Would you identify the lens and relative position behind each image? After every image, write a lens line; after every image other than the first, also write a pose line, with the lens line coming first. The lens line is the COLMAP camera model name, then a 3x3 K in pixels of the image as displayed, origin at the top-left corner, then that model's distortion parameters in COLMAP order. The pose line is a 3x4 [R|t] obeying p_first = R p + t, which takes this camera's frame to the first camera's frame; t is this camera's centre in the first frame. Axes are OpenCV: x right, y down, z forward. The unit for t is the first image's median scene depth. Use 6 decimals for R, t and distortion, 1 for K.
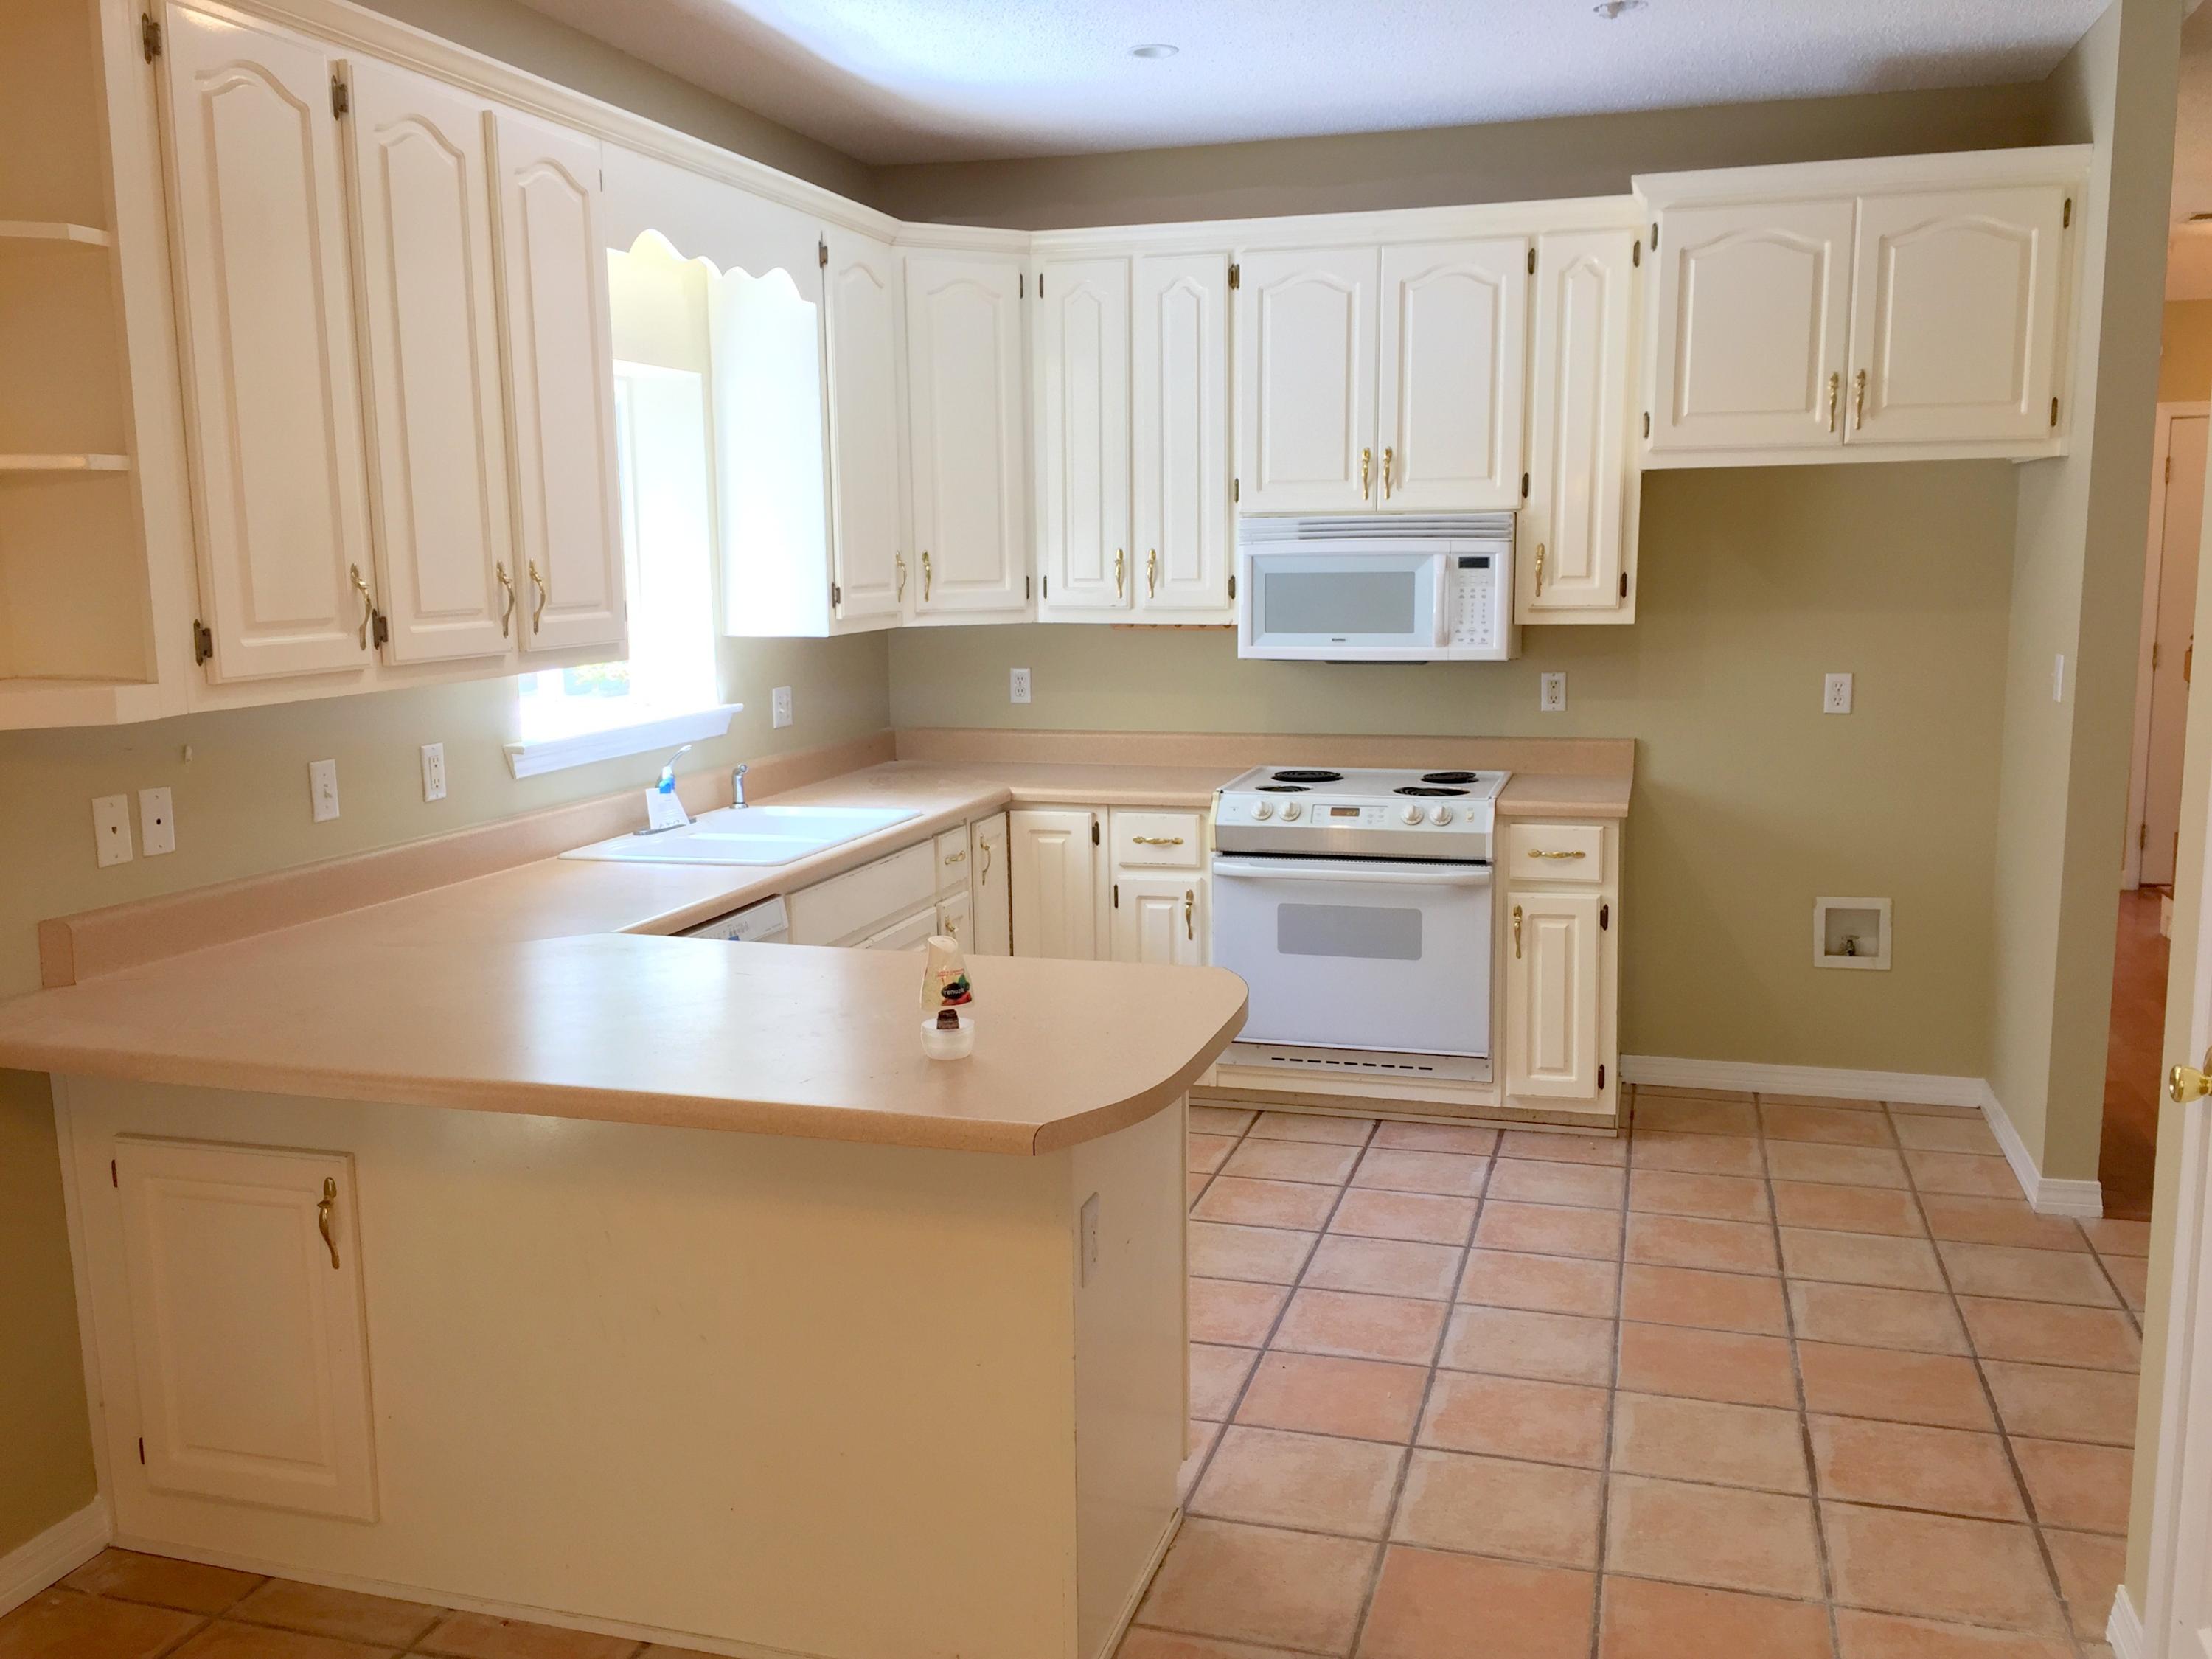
lens RADIAL K [[1904.1, 0, 1106.0], [0, 1904.1, 829.5], [0, 0, 1]] dist [0.077412, -0.121462]
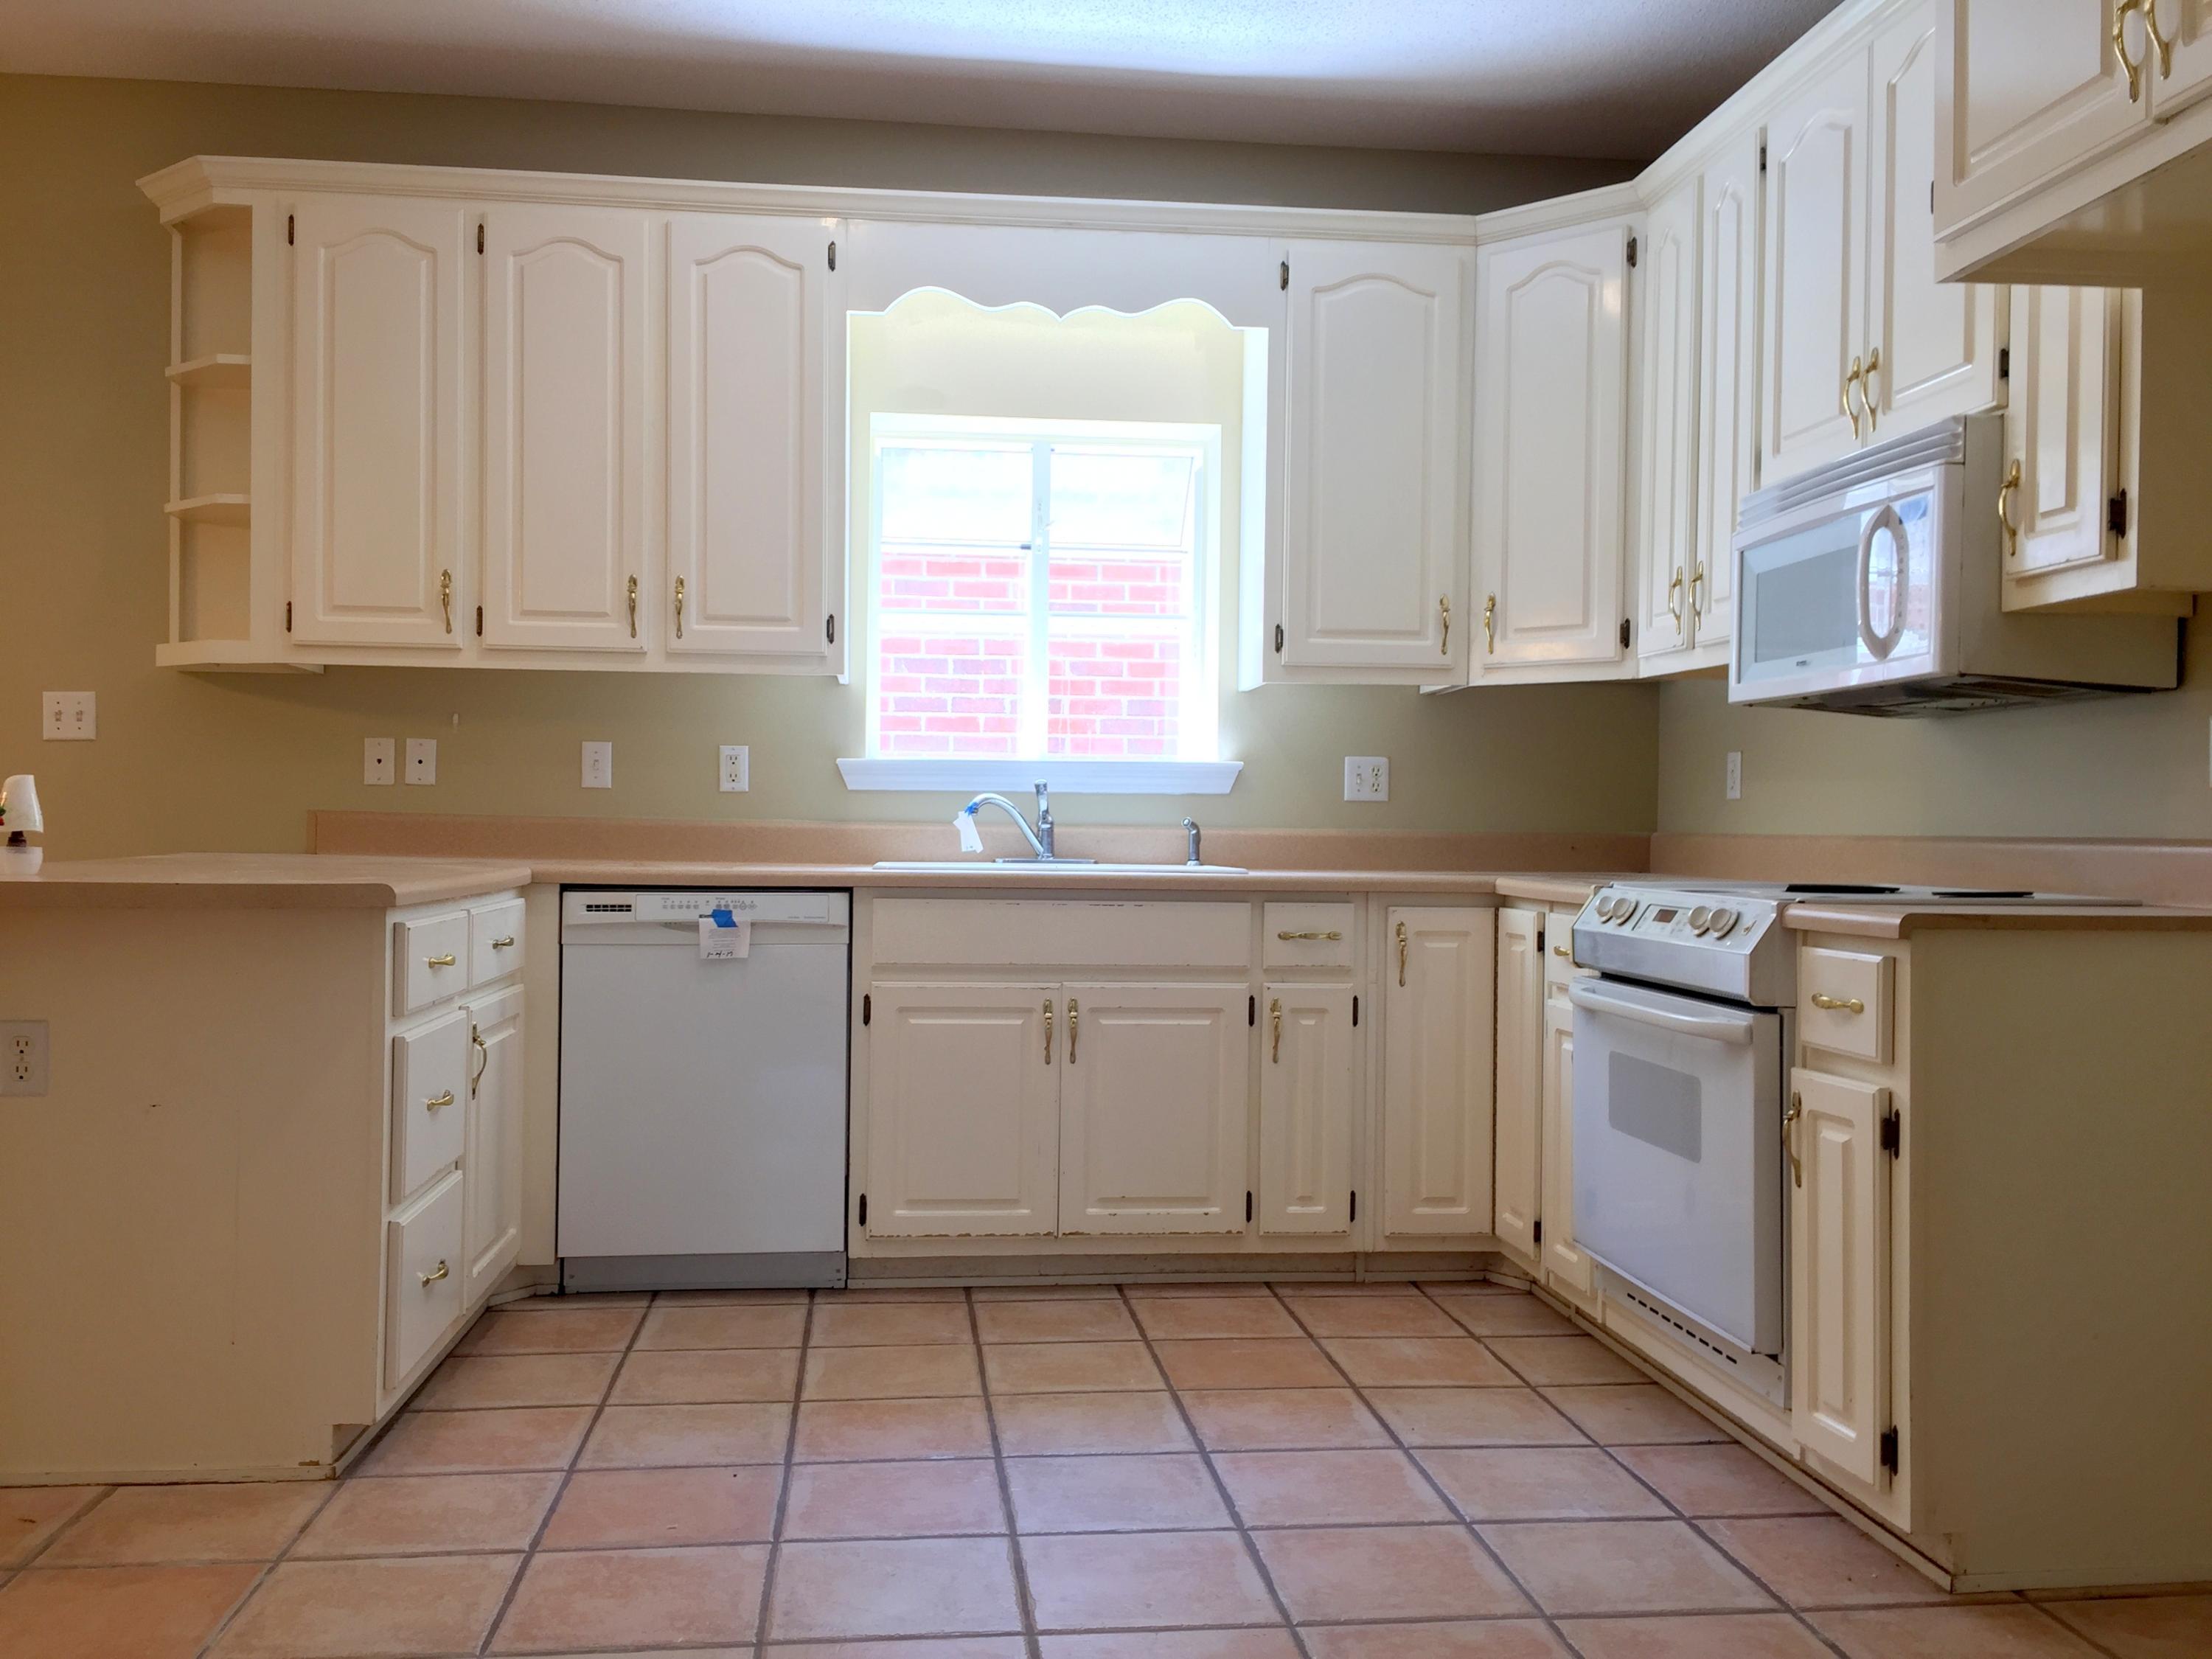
lens RADIAL K [[1904.1, 0, 1106.0], [0, 1904.1, 829.5], [0, 0, 1]] dist [0.077412, -0.121462]
pose [[0.391330, 0.017251, -0.920089, 0.662290], [-0.154237, 0.986911, -0.047096, 0.022106], [0.907233, 0.160342, 0.388869, 0.589622]]
